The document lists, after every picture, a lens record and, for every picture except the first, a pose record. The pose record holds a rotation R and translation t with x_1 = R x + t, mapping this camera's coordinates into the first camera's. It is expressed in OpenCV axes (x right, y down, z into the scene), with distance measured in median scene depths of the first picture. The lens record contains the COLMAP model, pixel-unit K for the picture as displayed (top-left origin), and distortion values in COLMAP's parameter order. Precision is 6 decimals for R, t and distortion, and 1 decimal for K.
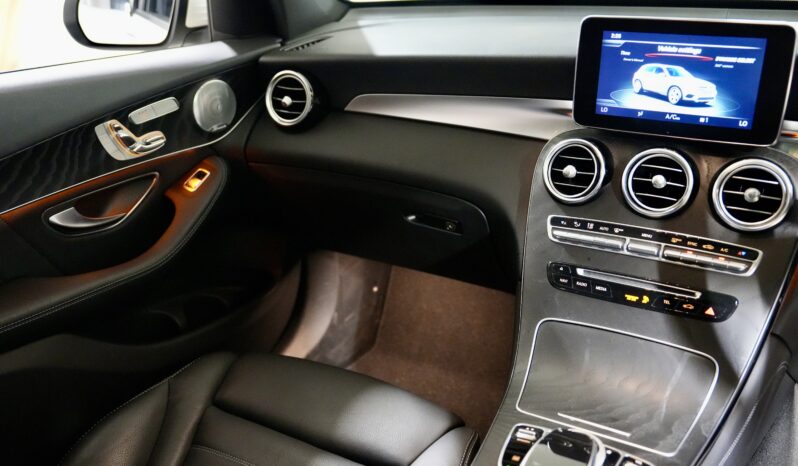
lens RADIAL K [[761.2, 0, 399.2], [0, 761.2, 237.3], [0, 0, 1]] dist [0.023014, 0.000000]
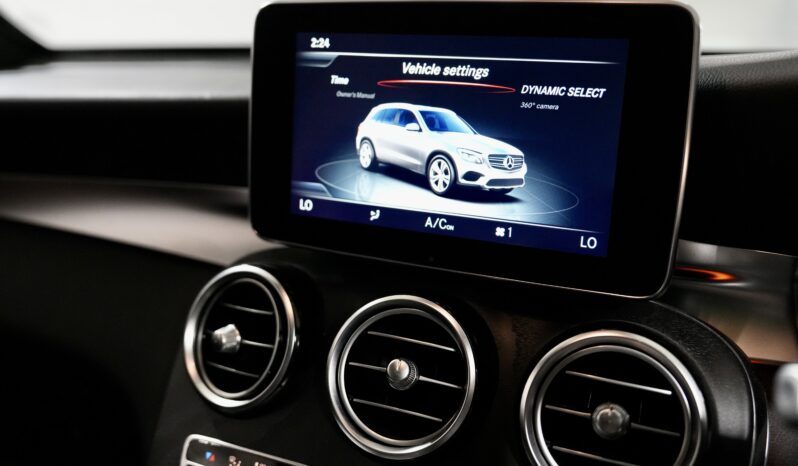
lens RADIAL K [[782.9, 0, 395.9], [0, 782.9, 234.1], [0, 0, 1]] dist [-0.002613, 0.000000]
pose [[0.997106, 0.039161, 0.065156, 0.308180], [-0.026858, 0.983303, -0.179982, -0.071422], [-0.071116, 0.177711, 0.981510, 0.571616]]
